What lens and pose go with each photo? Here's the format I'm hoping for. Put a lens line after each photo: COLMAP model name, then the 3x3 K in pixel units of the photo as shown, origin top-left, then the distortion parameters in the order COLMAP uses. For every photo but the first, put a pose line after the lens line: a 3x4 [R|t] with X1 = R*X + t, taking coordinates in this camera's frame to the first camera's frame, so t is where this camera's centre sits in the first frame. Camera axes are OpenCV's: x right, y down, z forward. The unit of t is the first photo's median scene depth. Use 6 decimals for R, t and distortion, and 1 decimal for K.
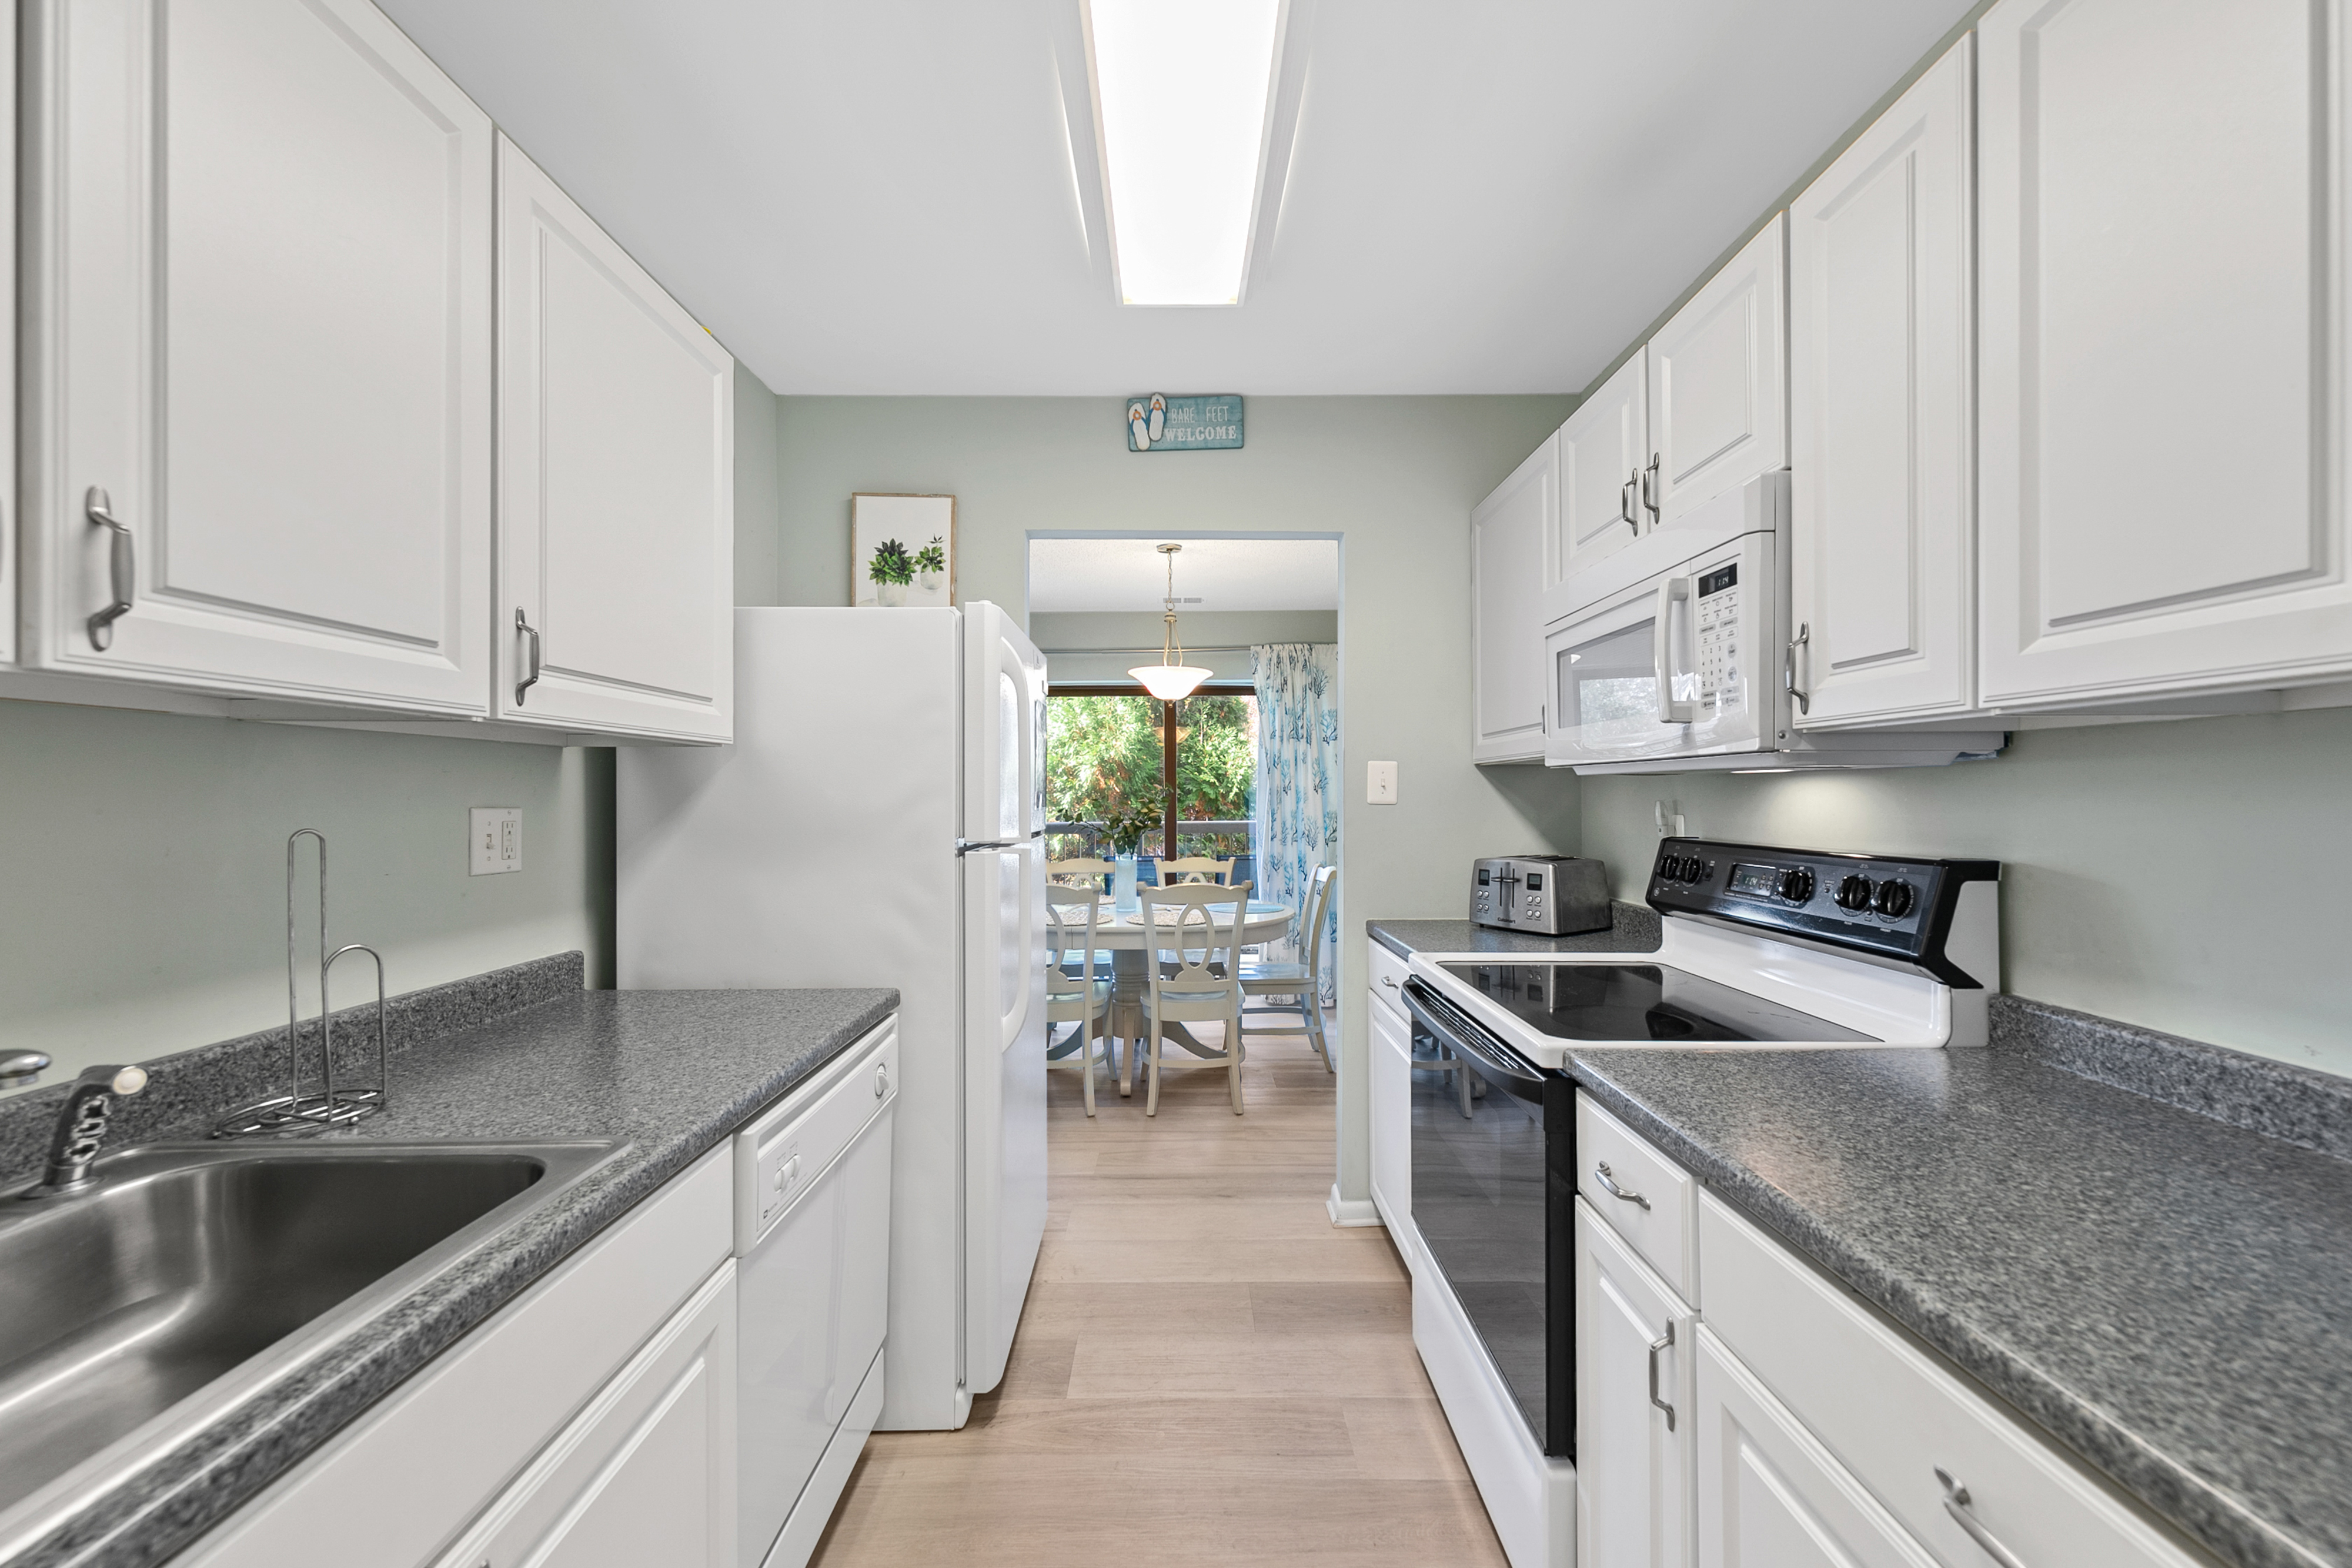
lens RADIAL K [[904.6, 0, 1176.0], [0, 904.6, 784.0], [0, 0, 1]] dist [0.001121, 0.000079]
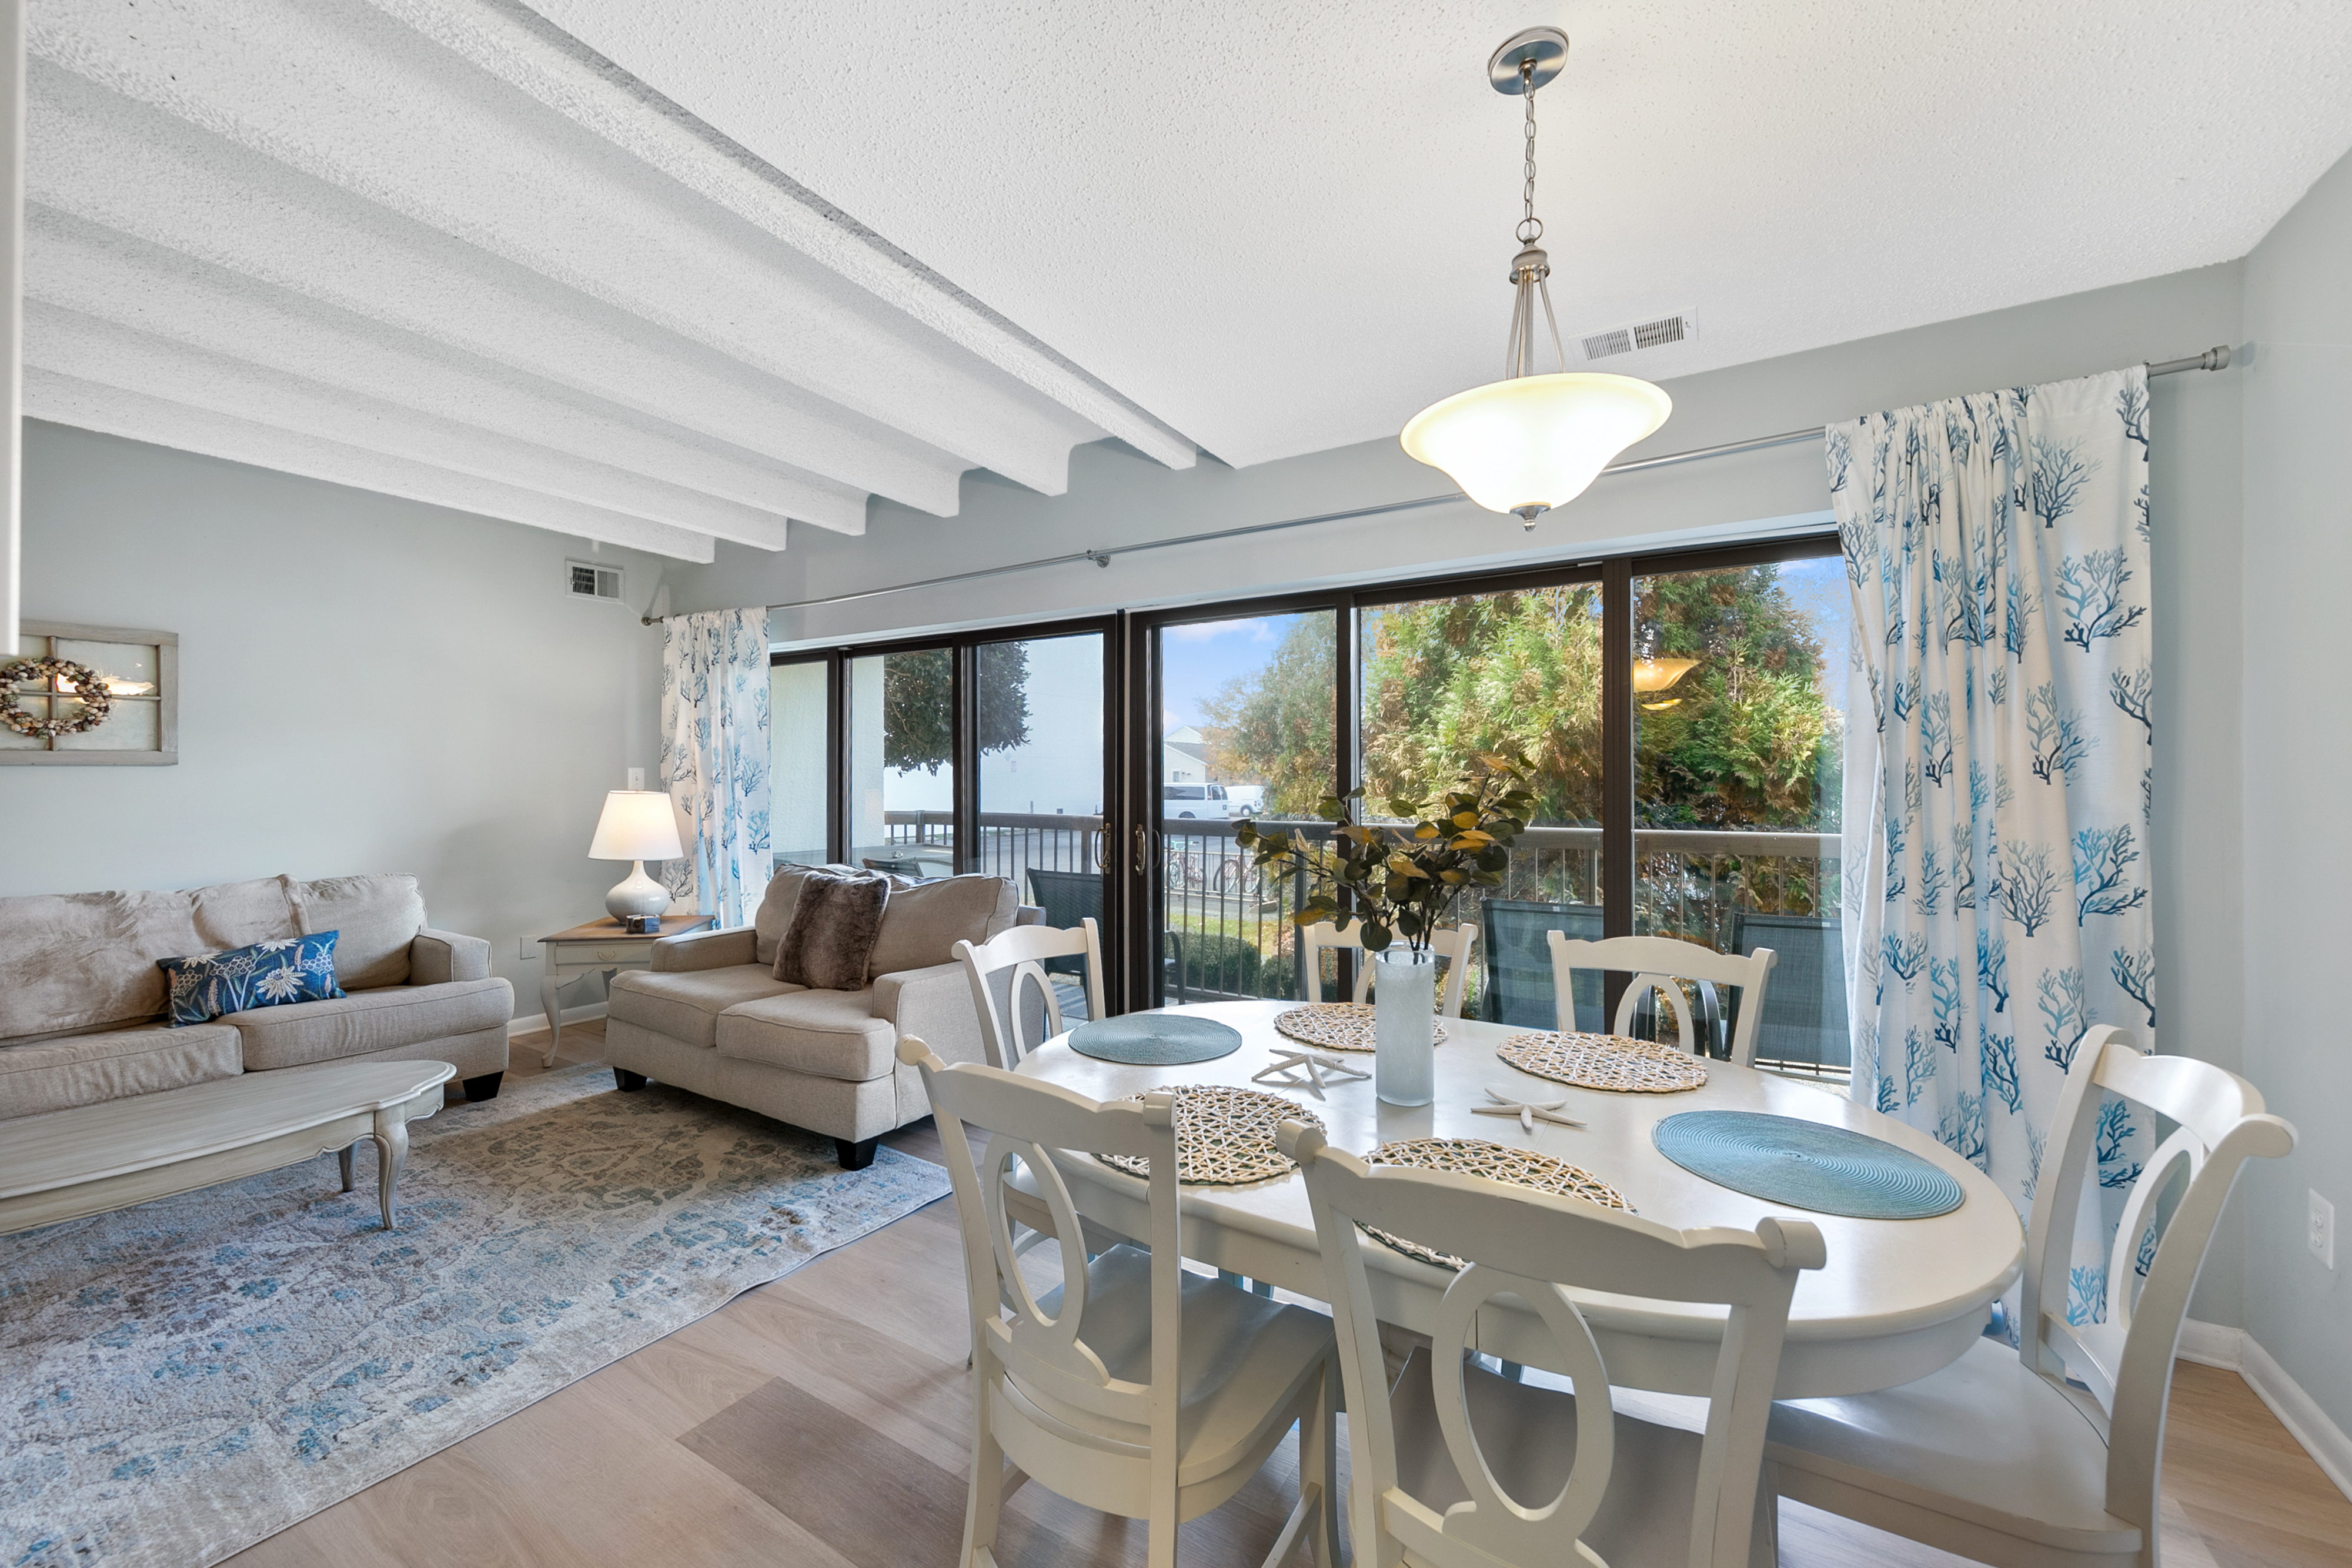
lens RADIAL K [[904.6, 0, 1176.0], [0, 904.6, 784.0], [0, 0, 1]] dist [0.001121, 0.000079]
pose [[0.856424, 0.001036, -0.516273, 0.041753], [0.007130, 0.999879, 0.013835, 0.003622], [0.516225, -0.015530, 0.856312, 0.490026]]
